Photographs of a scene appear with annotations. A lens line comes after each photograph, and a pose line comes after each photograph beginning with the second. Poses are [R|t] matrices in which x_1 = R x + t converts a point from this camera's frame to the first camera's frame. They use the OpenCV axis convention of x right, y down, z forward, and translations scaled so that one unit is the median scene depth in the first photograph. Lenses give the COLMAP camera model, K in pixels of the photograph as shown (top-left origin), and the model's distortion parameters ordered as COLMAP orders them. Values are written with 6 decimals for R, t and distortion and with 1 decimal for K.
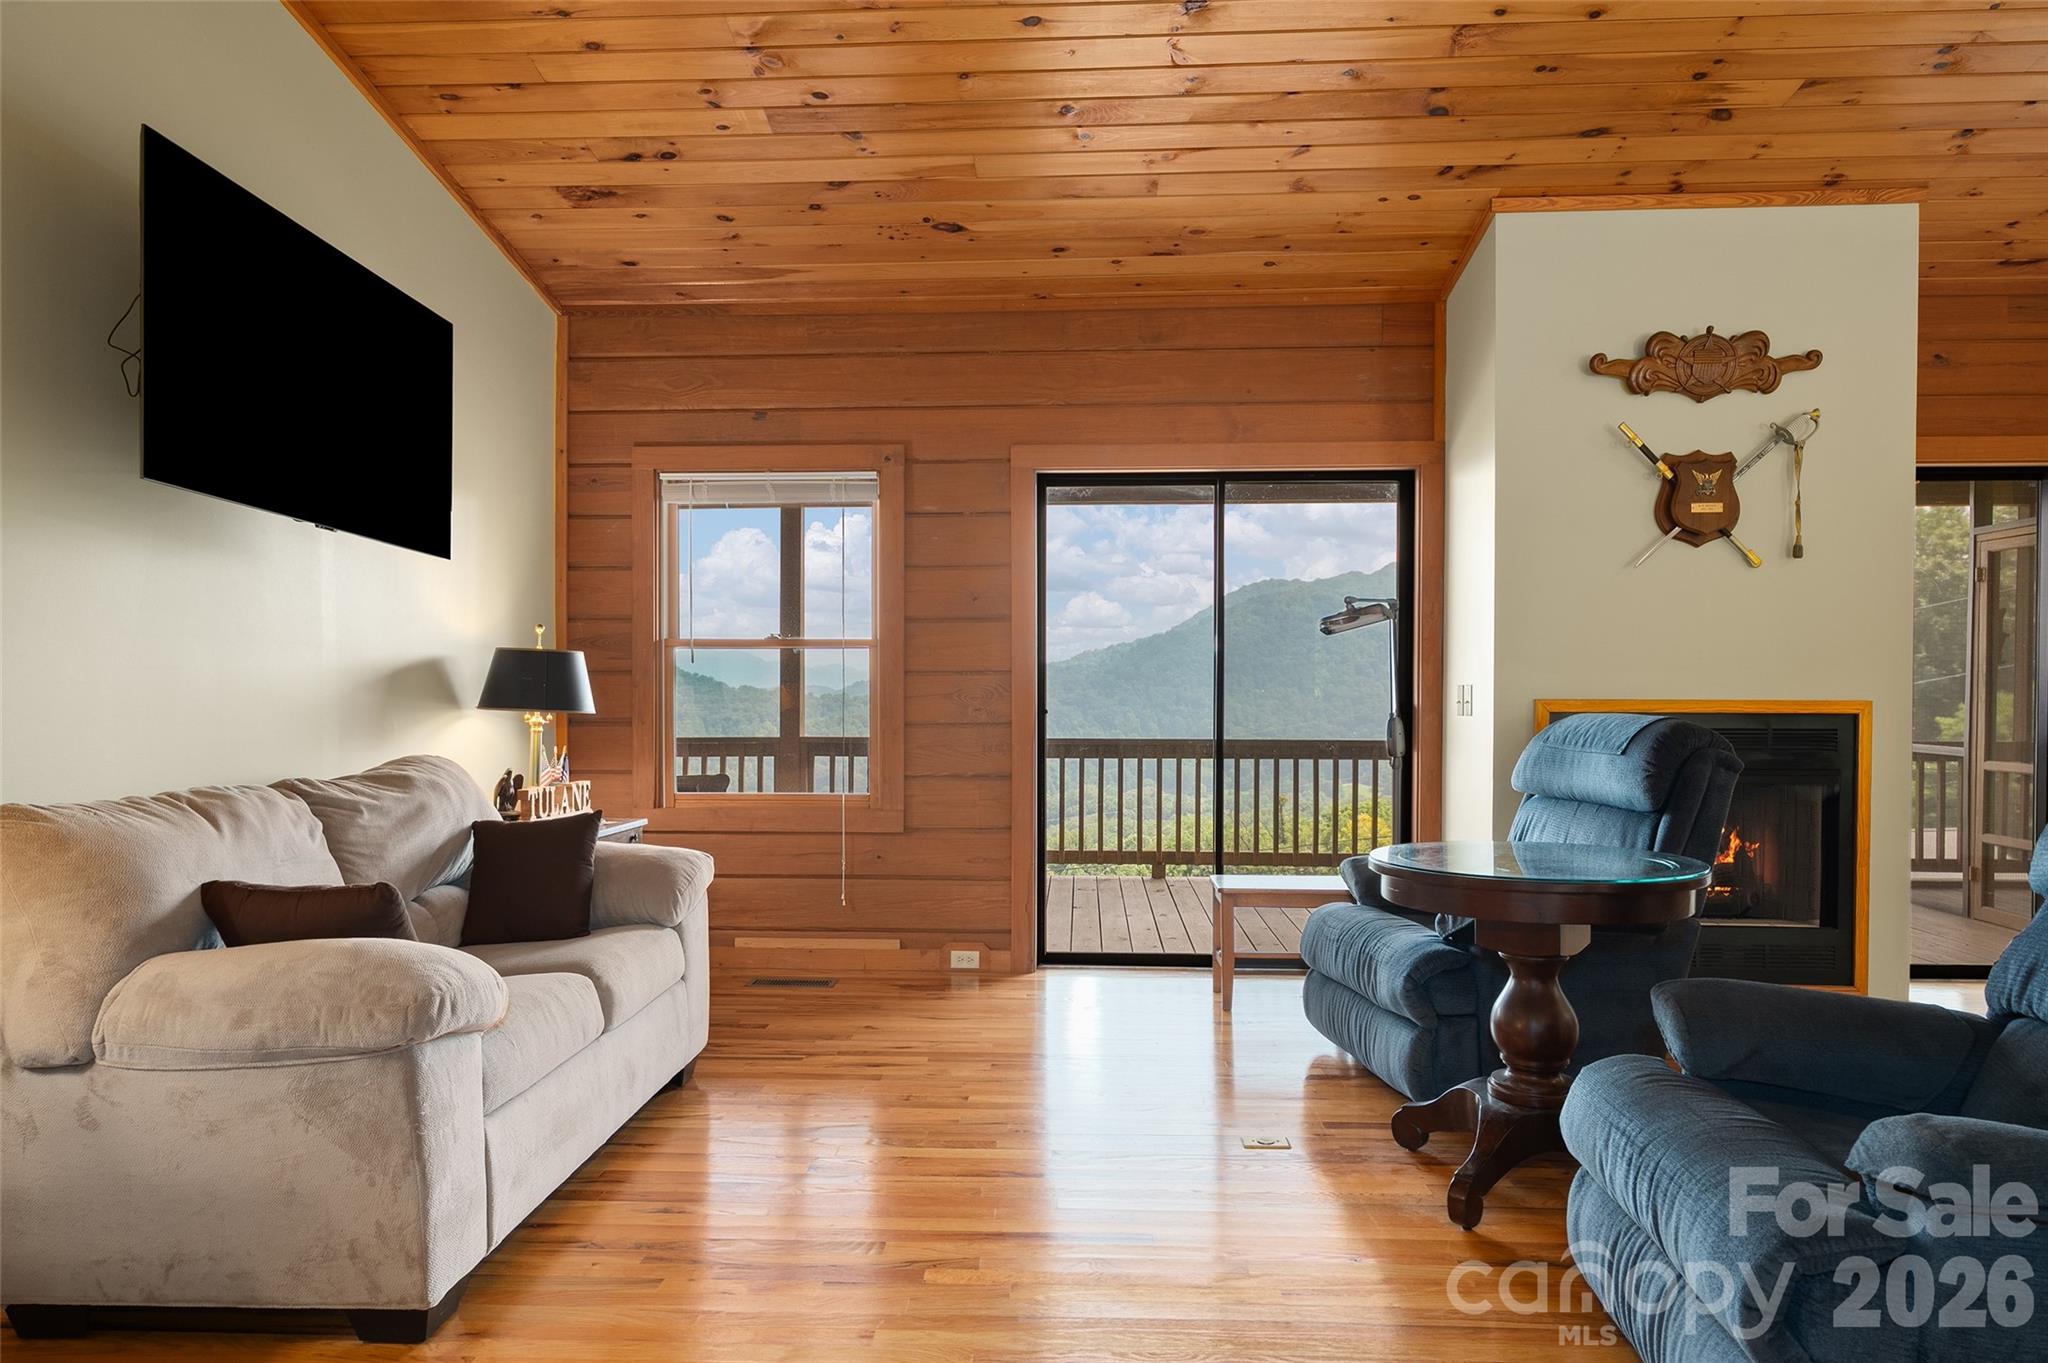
lens RADIAL K [[1273.2, 0, 1016.6], [0, 1273.2, 708.9], [0, 0, 1]] dist [0.004838, 0.001503]
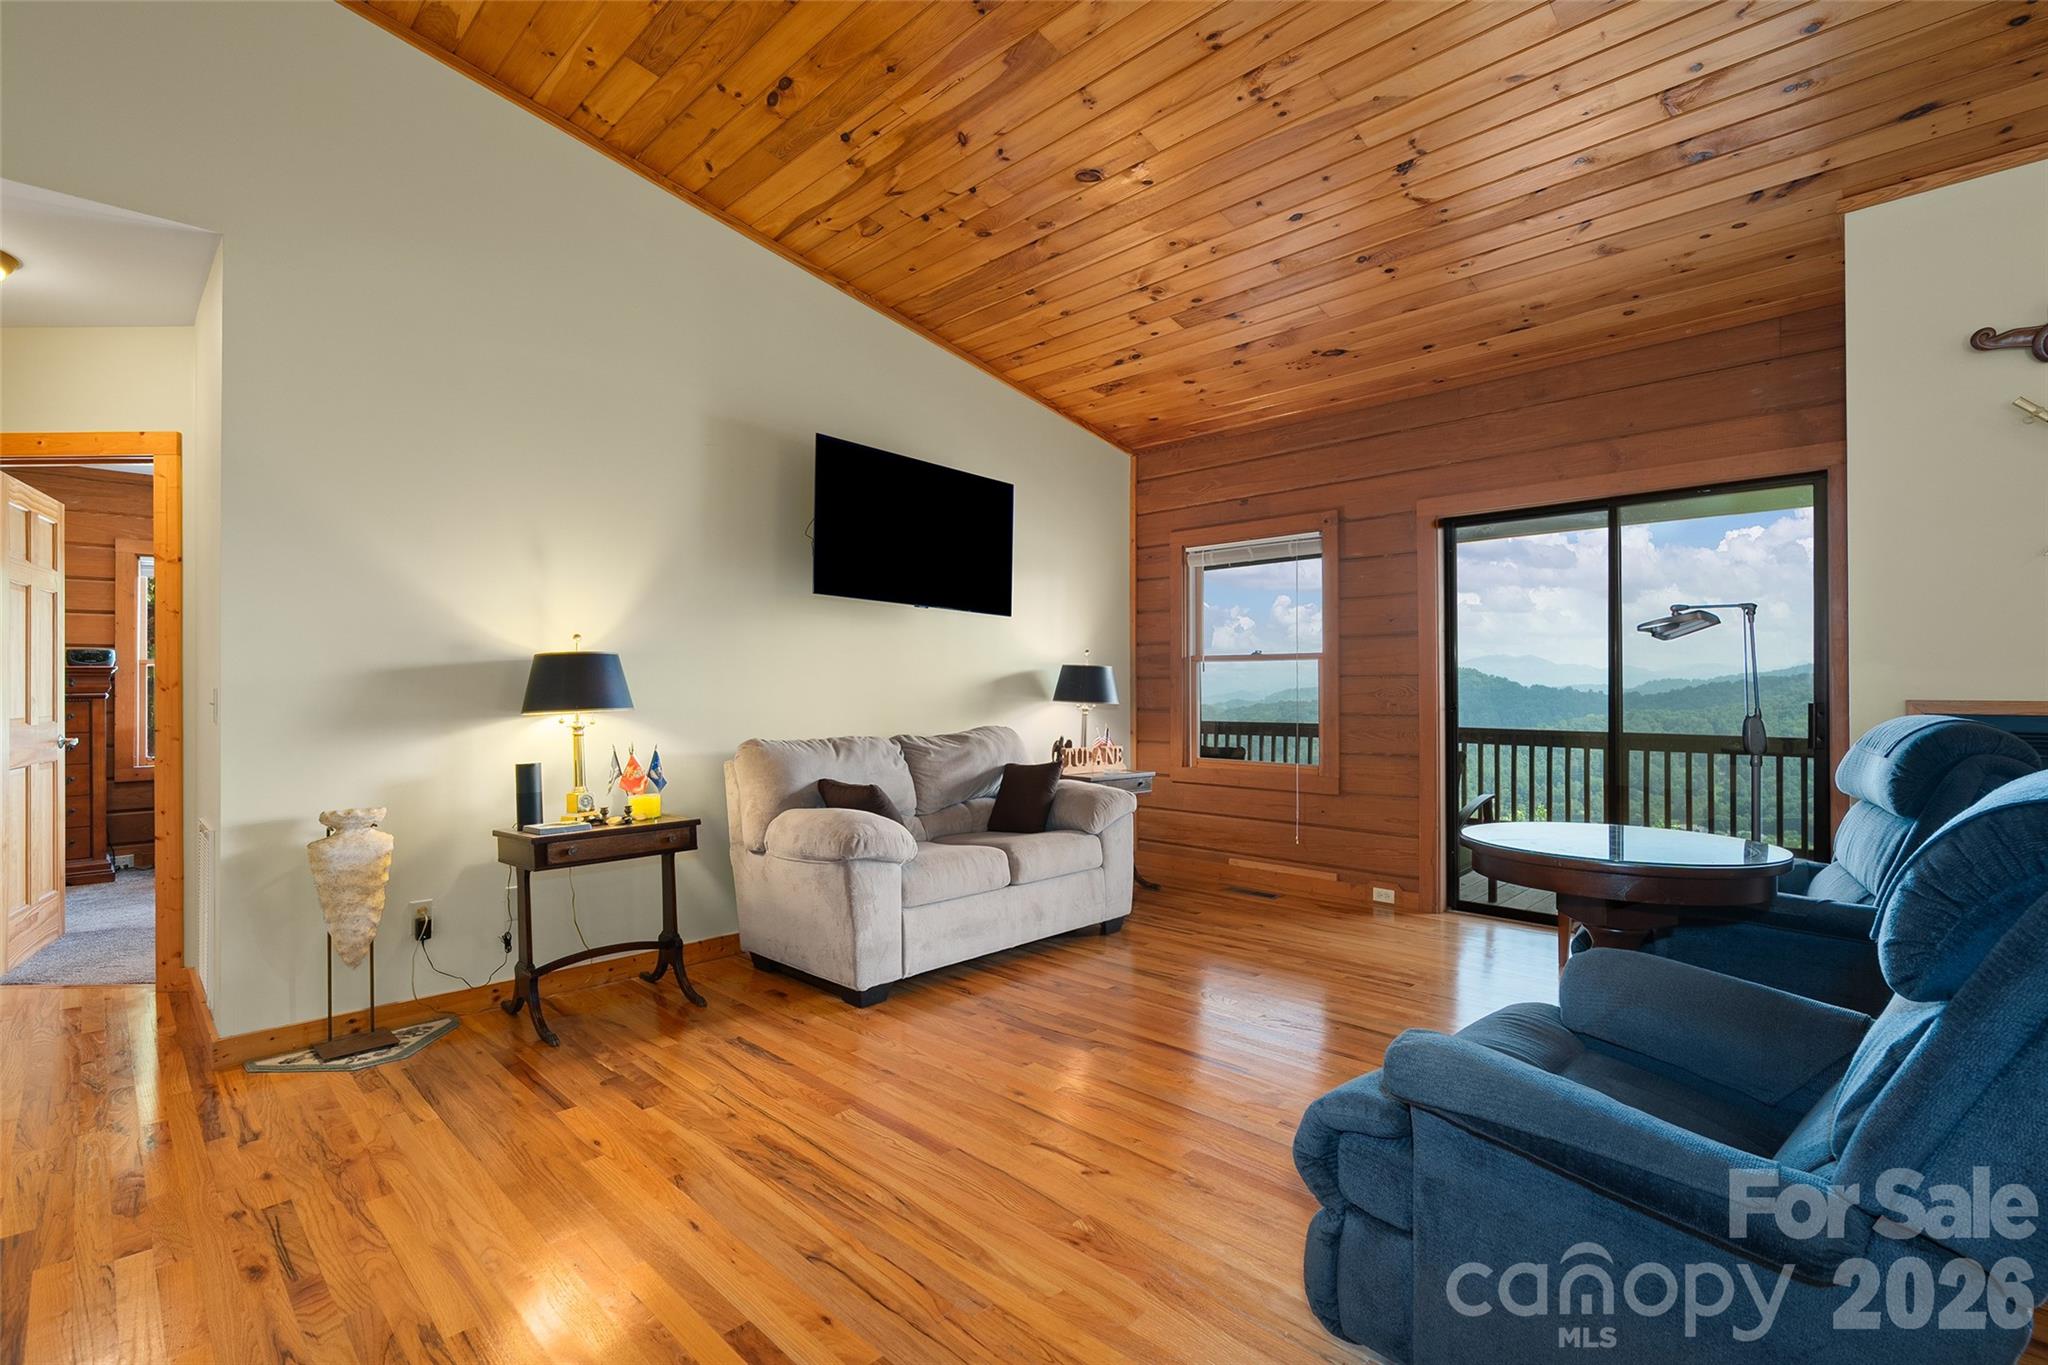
lens RADIAL K [[925.9, 0, 963.2], [0, 925.9, 682.2], [0, 0, 1]] dist [-0.007771, 0.005377]
pose [[0.737874, -0.005796, -0.674913, 0.305420], [-0.009378, 0.999779, -0.018839, -0.000229], [0.674873, 0.020230, 0.737656, 0.002744]]
